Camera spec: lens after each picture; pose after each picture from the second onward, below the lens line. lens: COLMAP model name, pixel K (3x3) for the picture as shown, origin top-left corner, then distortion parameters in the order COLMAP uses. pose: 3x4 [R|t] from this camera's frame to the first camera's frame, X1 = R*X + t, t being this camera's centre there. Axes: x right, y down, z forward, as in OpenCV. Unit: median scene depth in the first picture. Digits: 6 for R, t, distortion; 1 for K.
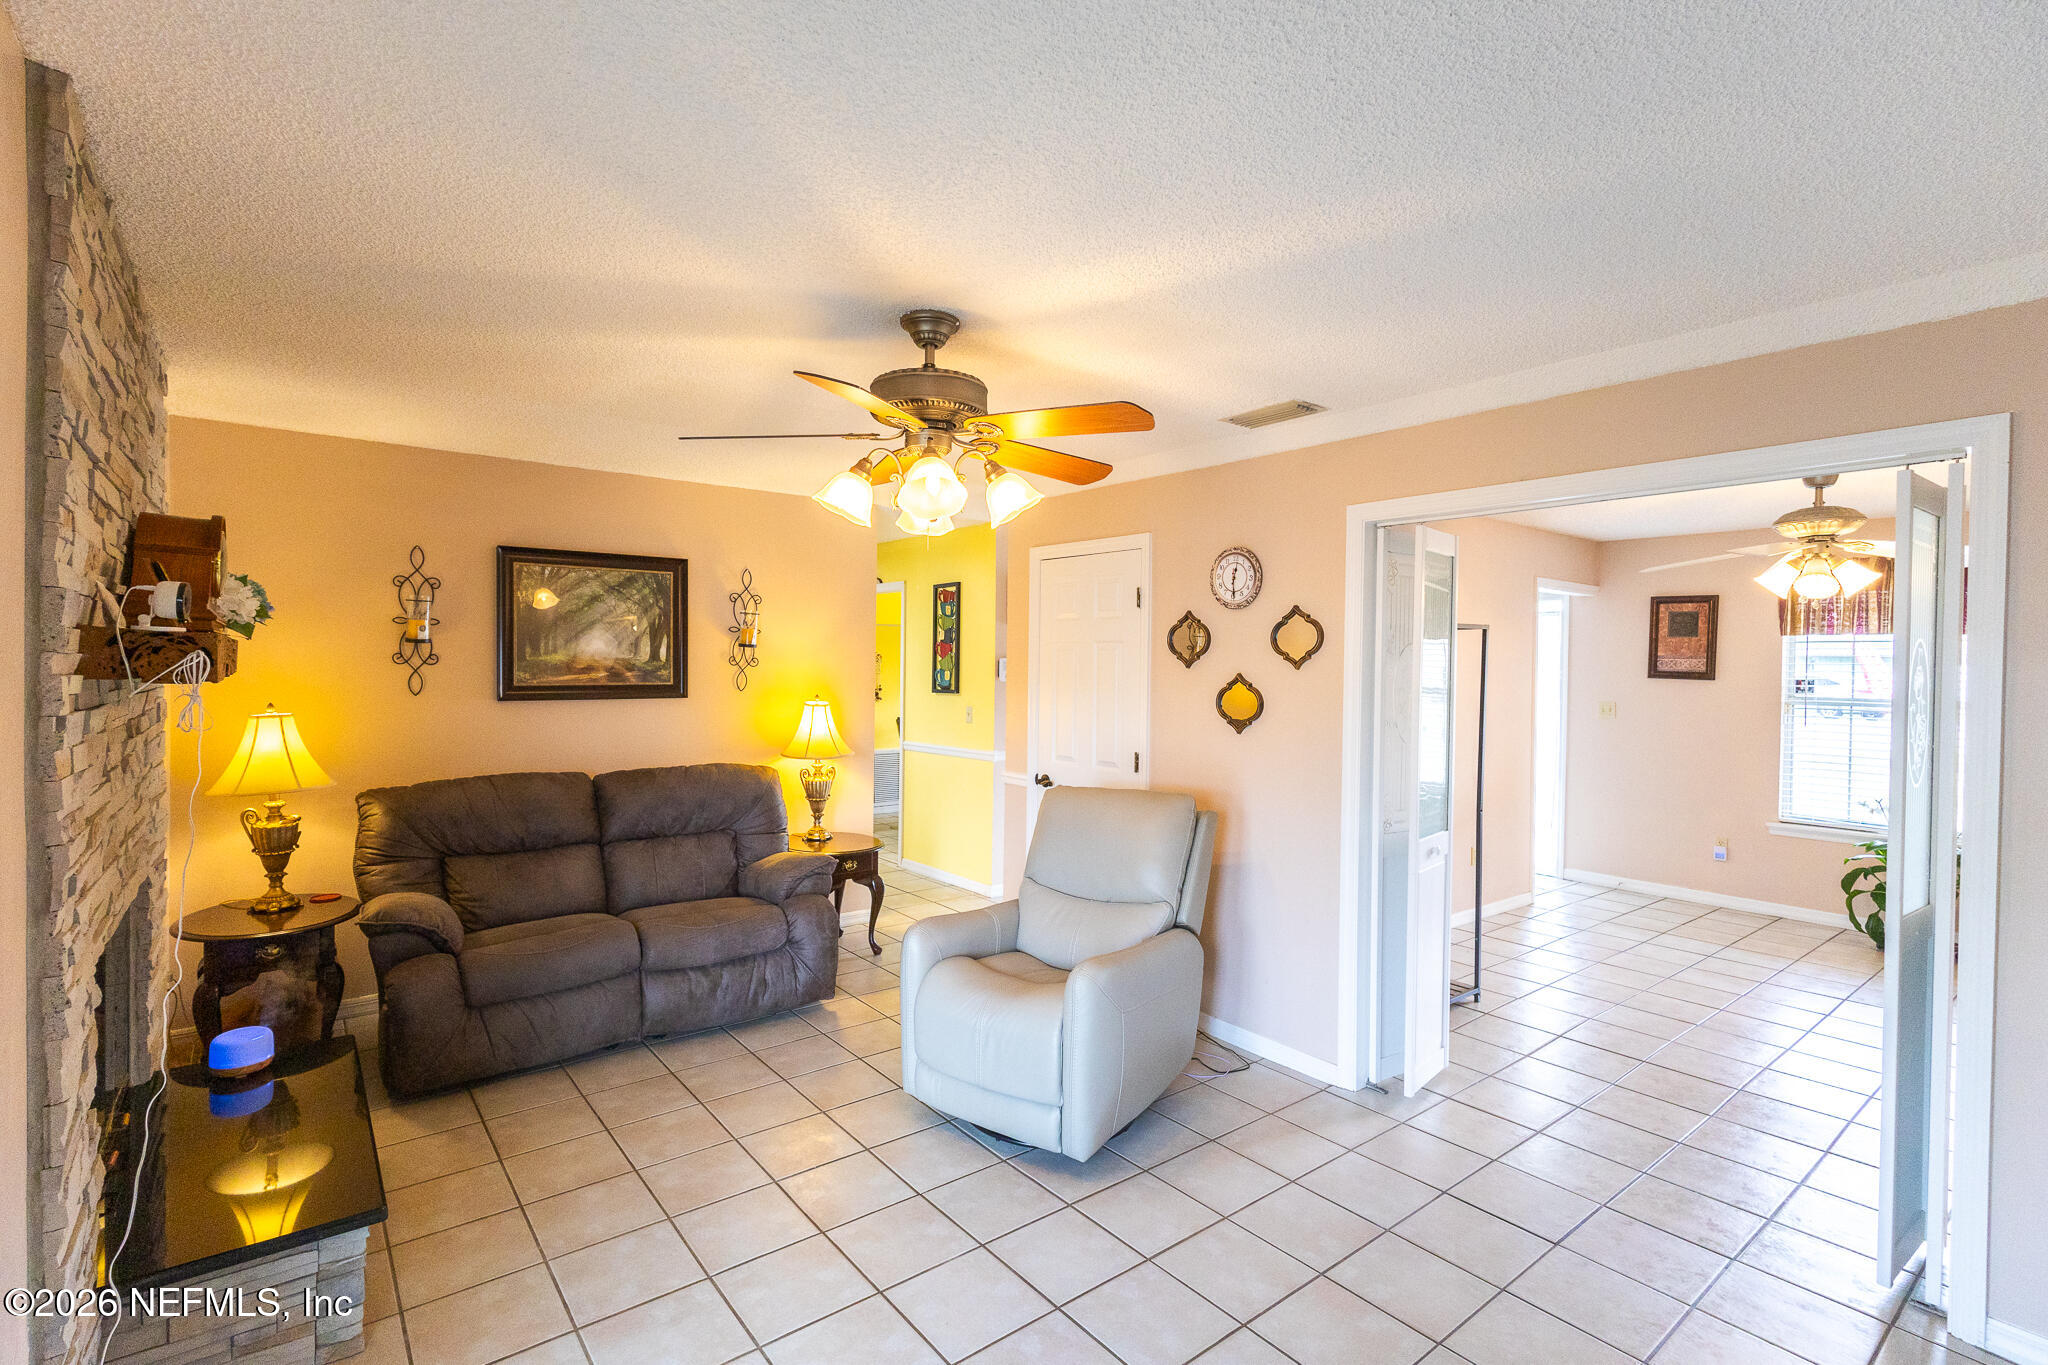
lens RADIAL K [[957.7, 0, 989.3], [0, 957.7, 679.4], [0, 0, 1]] dist [0.001285, 0.001370]
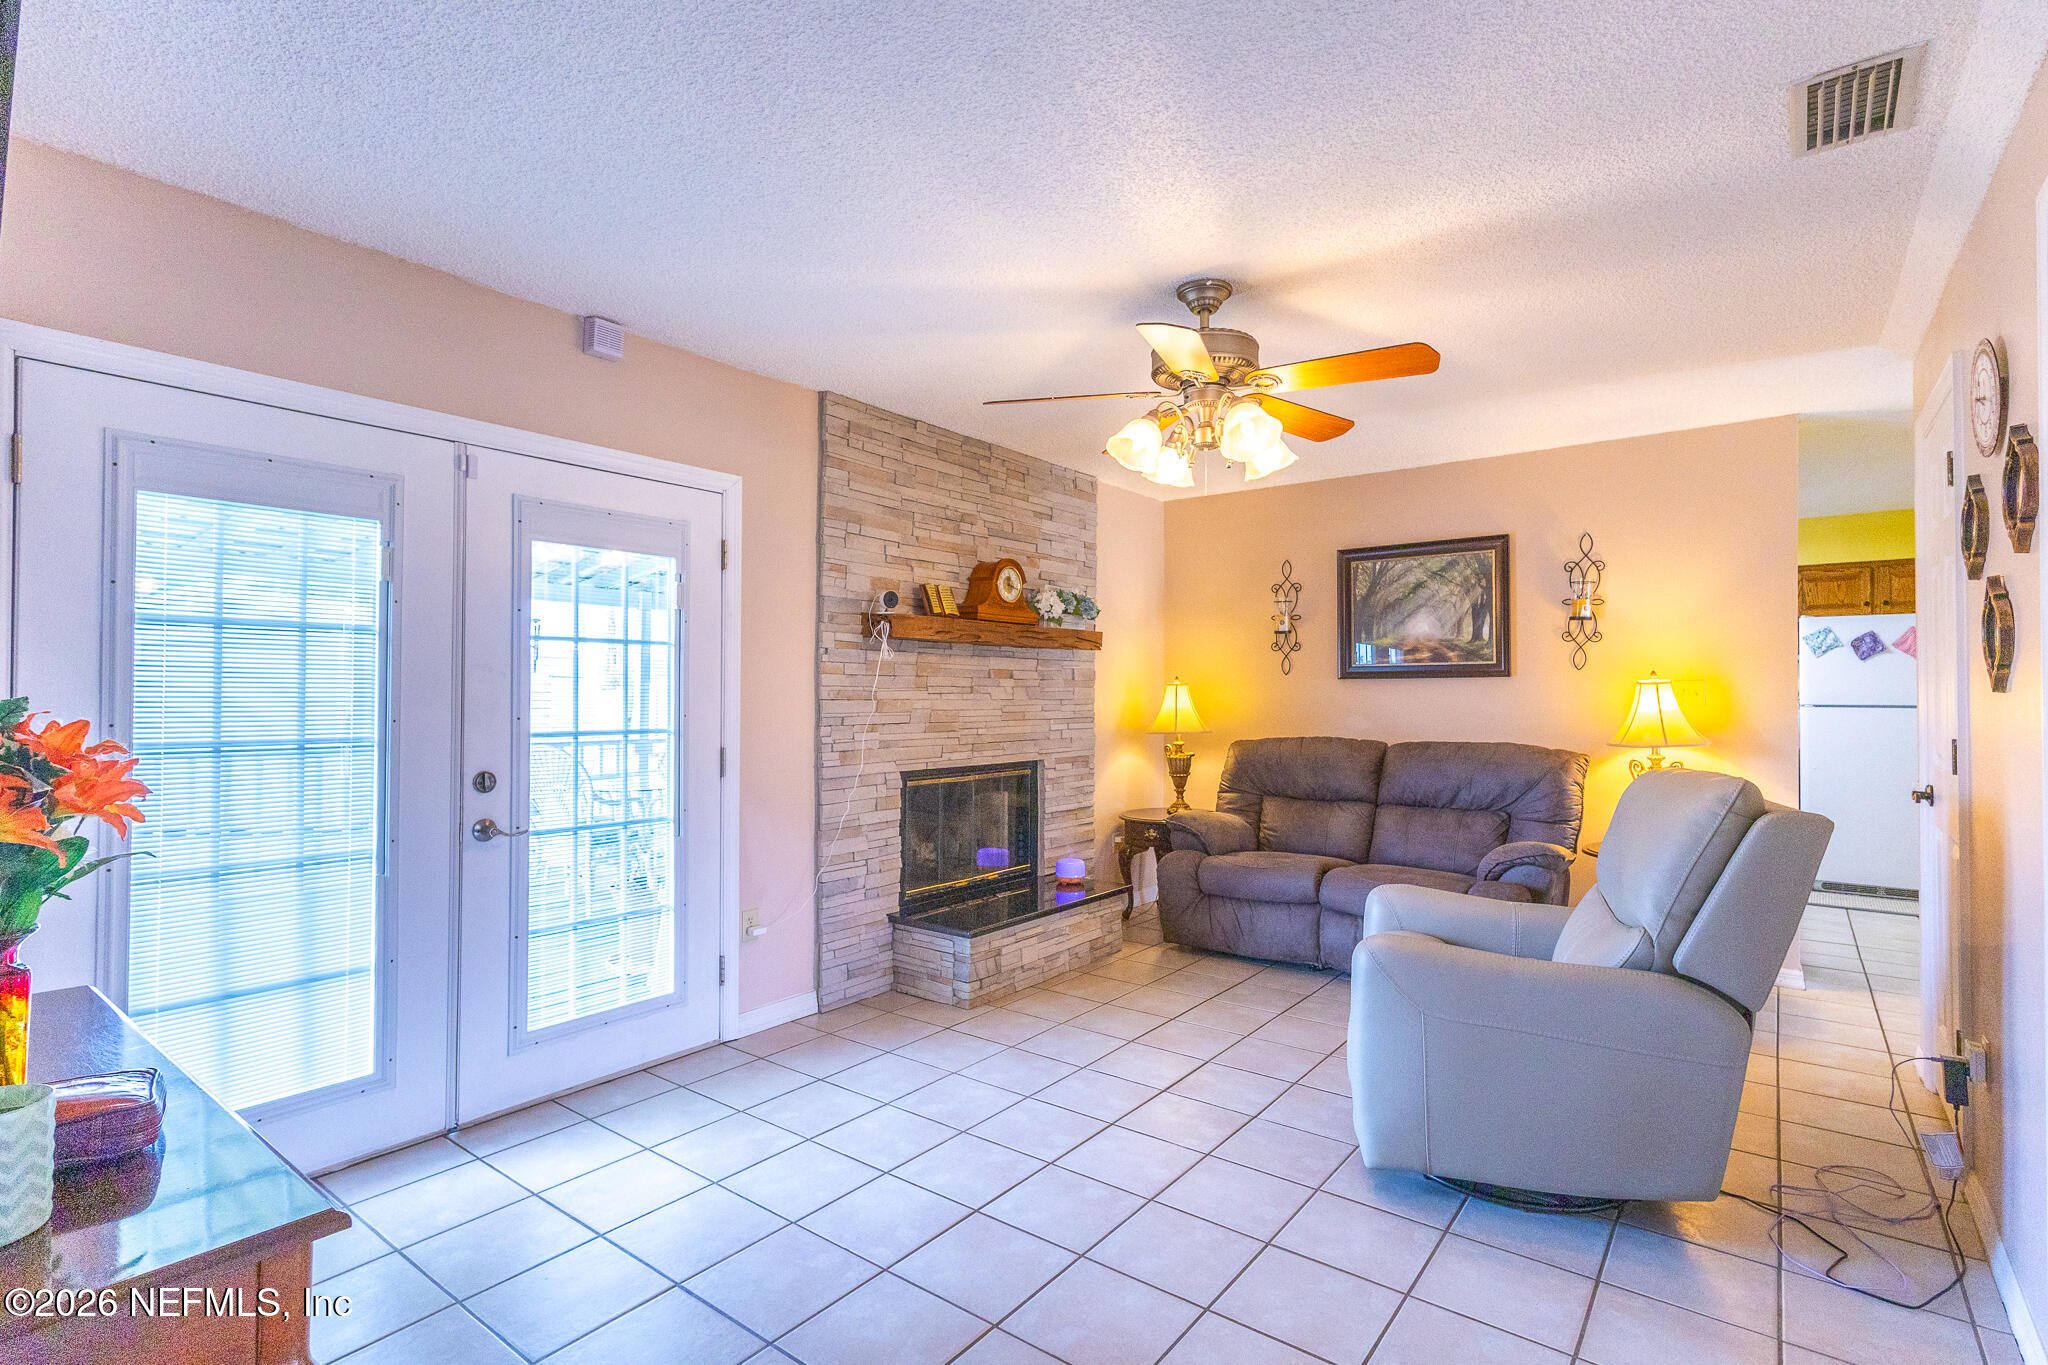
lens RADIAL K [[957.7, 0, 1003.5], [0, 957.7, 681.4], [0, 0, 1]] dist [0.001285, 0.001370]
pose [[0.242326, -0.021489, -0.969957, 0.539997], [-0.017979, 0.999484, -0.026635, 0.063588], [0.970028, 0.023894, 0.241814, 0.296968]]
